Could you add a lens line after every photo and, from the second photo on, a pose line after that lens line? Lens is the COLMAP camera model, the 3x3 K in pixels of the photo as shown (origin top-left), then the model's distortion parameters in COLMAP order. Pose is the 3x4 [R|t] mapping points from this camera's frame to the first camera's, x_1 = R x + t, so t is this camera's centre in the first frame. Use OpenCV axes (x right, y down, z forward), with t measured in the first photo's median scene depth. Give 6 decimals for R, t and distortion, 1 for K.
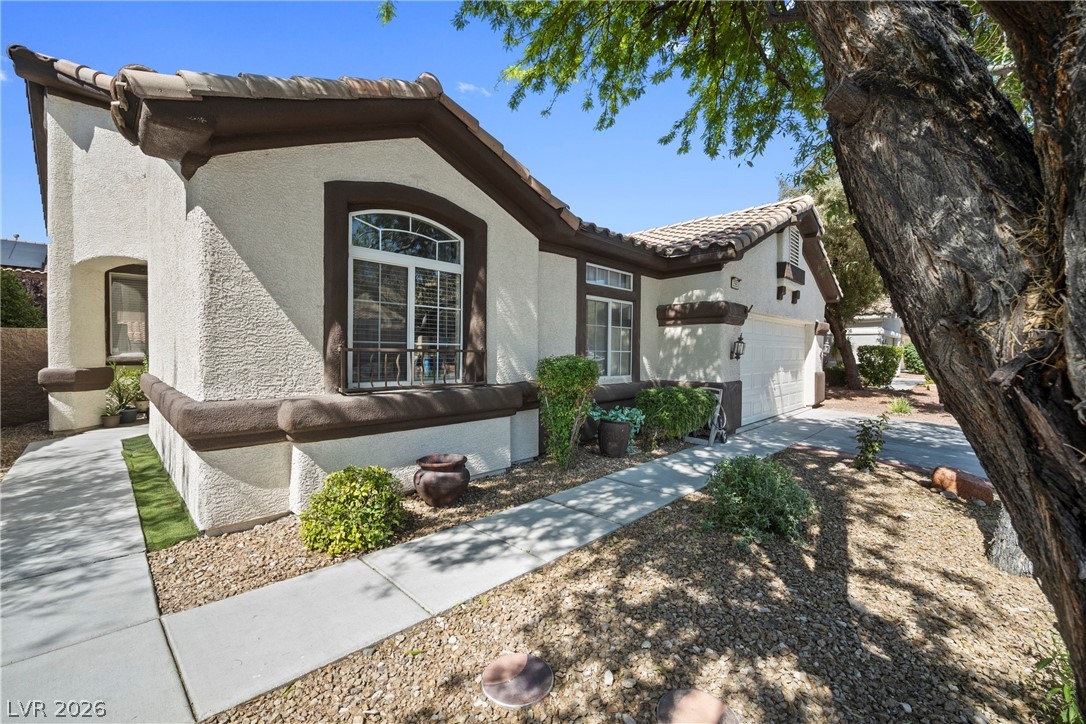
lens RADIAL K [[443.4, 0, 541.8], [0, 443.4, 361.2], [0, 0, 1]] dist [-0.002880, 0.000579]
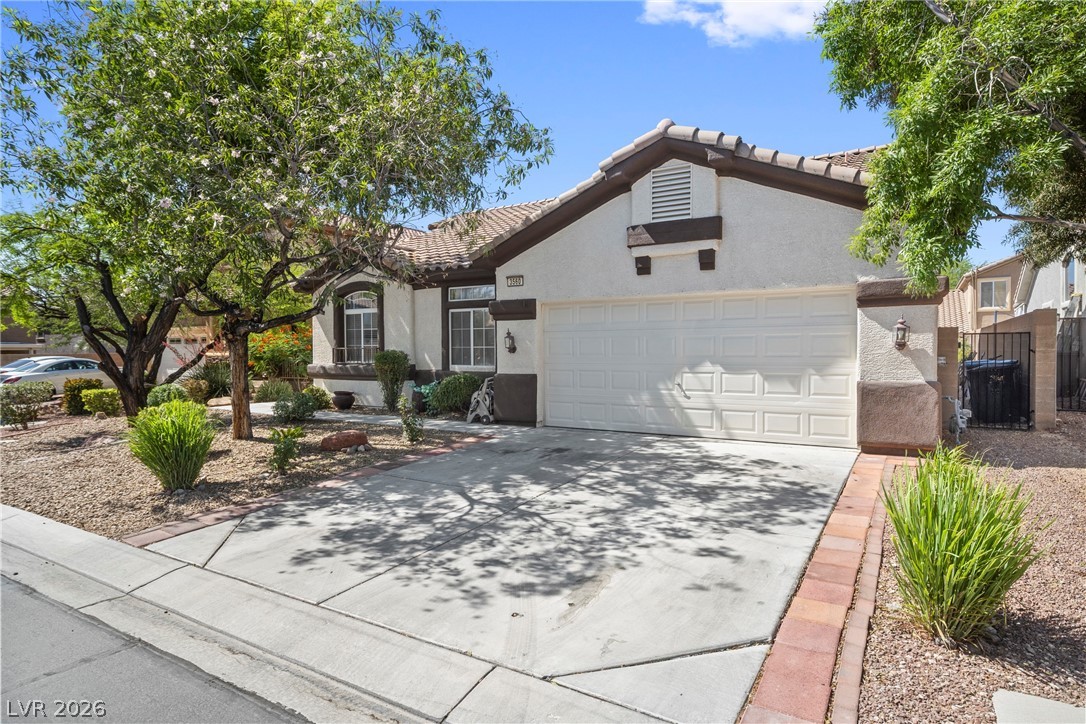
lens RADIAL K [[600.8, 0, 543.8], [0, 600.8, 360.9], [0, 0, 1]] dist [0.003356, 0.003339]
pose [[0.220474, 0.013335, -0.975302, 2.030589], [-0.012862, 0.999859, 0.010763, -0.003092], [0.975308, 0.010172, 0.220614, 0.822204]]
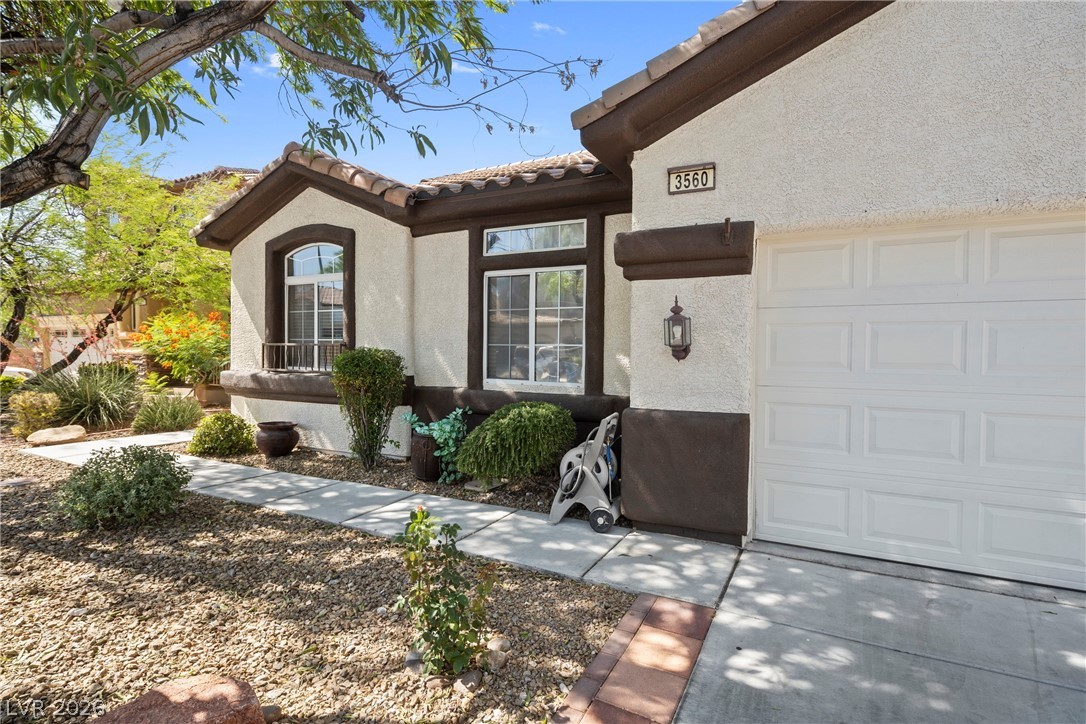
lens RADIAL K [[531.0, 0, 549.3], [0, 531.0, 366.6], [0, 0, 1]] dist [-0.000048, -0.001402]
pose [[0.304401, 0.024841, -0.952220, 0.968104], [-0.027789, 0.999466, 0.017190, -0.003686], [0.952139, 0.021228, 0.304929, 0.787195]]
